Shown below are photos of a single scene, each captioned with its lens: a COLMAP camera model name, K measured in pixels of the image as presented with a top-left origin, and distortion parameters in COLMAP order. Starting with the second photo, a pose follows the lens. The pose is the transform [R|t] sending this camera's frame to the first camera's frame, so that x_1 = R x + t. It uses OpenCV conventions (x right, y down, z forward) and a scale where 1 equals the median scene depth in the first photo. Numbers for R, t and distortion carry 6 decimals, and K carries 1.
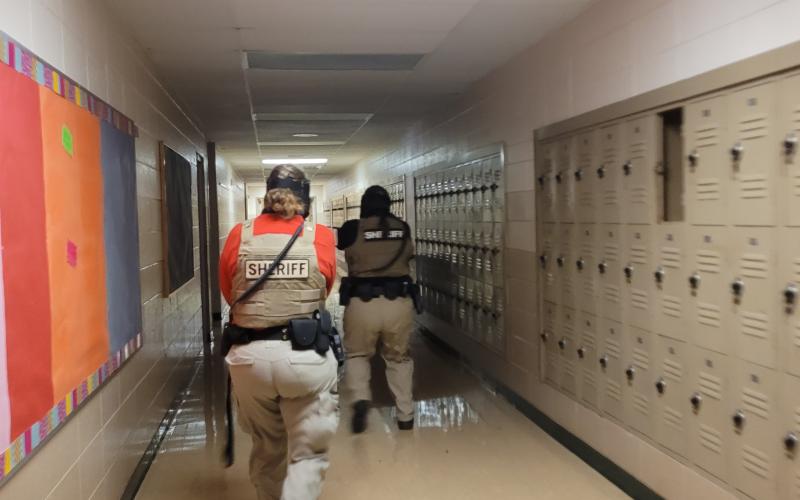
lens RADIAL K [[784.4, 0, 381.9], [0, 784.4, 250.9], [0, 0, 1]] dist [0.346351, -0.000934]
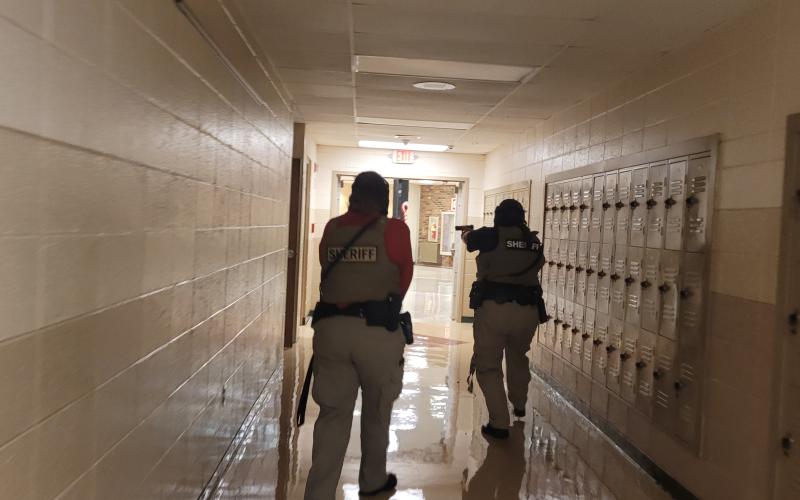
lens RADIAL K [[627.3, 0, 400.5], [0, 627.3, 234.3], [0, 0, 1]] dist [-0.112085, 0.002996]
pose [[0.994564, 0.070521, -0.076610, -0.053886], [-0.072668, 0.997027, -0.025604, -0.015179], [0.074577, 0.031032, 0.996732, 0.364657]]
